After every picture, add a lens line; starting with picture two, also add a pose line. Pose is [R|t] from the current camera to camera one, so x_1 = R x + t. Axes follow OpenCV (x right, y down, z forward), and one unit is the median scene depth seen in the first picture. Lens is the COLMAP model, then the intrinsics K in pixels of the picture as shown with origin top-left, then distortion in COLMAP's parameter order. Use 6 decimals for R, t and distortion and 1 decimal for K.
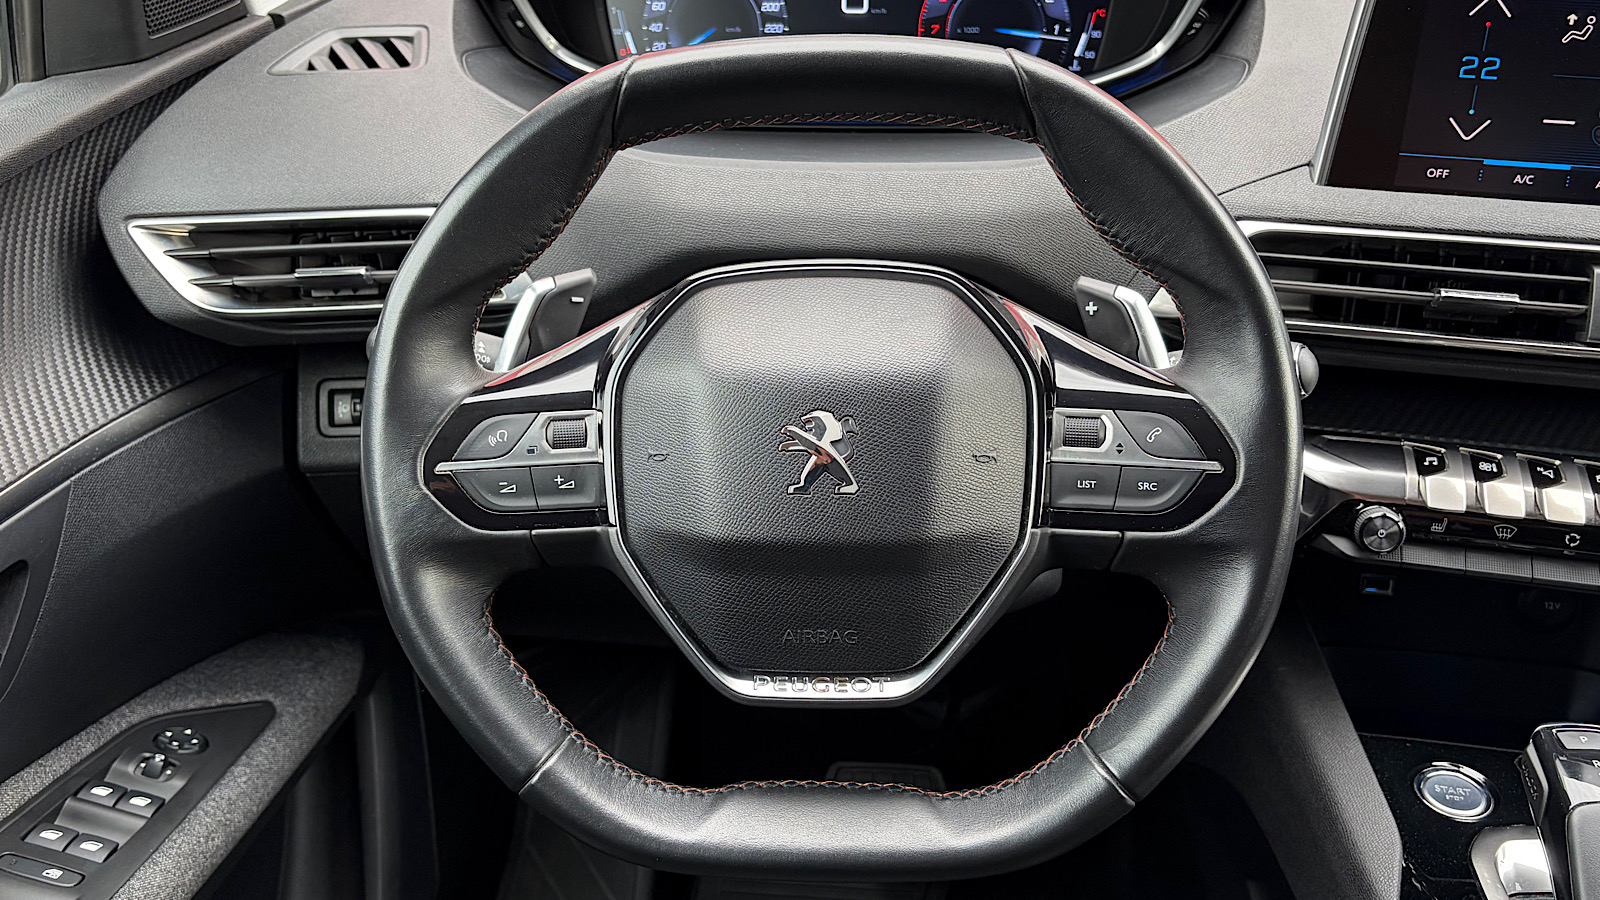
lens RADIAL K [[1378.0, 0, 800.0], [0, 1378.0, 450.0], [0, 0, 1]] dist [0.090581, -0.273217]
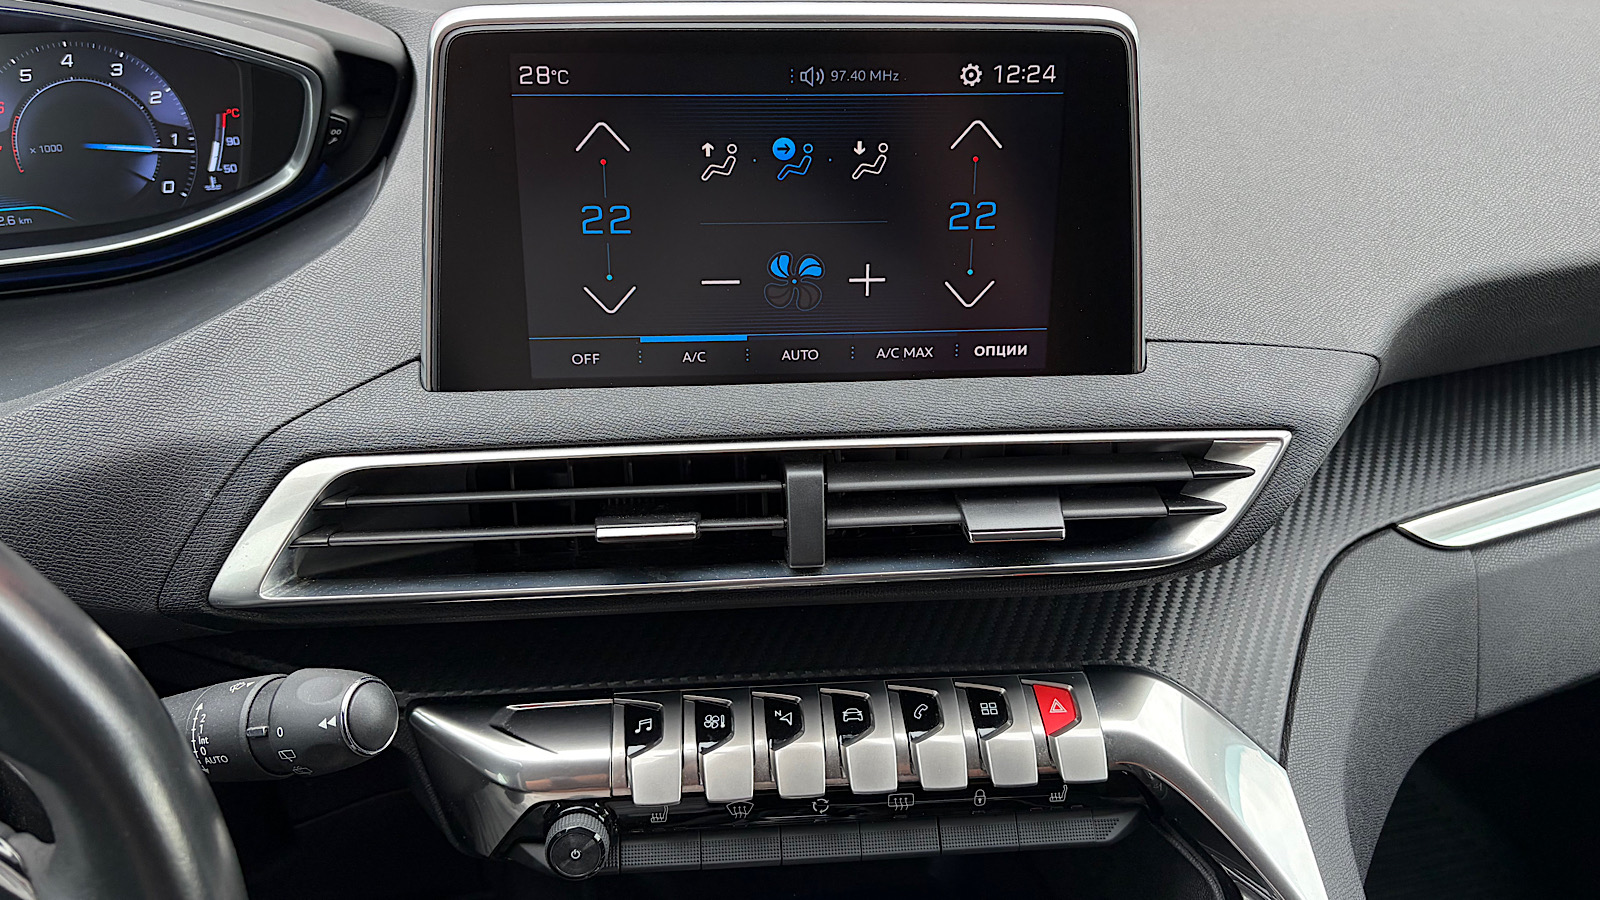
lens RADIAL K [[1271.5, 0, 795.7], [0, 1271.5, 404.3], [0, 0, 1]] dist [0.062959, -0.114001]
pose [[0.947431, -0.141927, 0.286761, 0.399636], [0.135555, 0.989877, 0.042059, -0.205258], [-0.289827, -0.000976, 0.957079, 0.341676]]
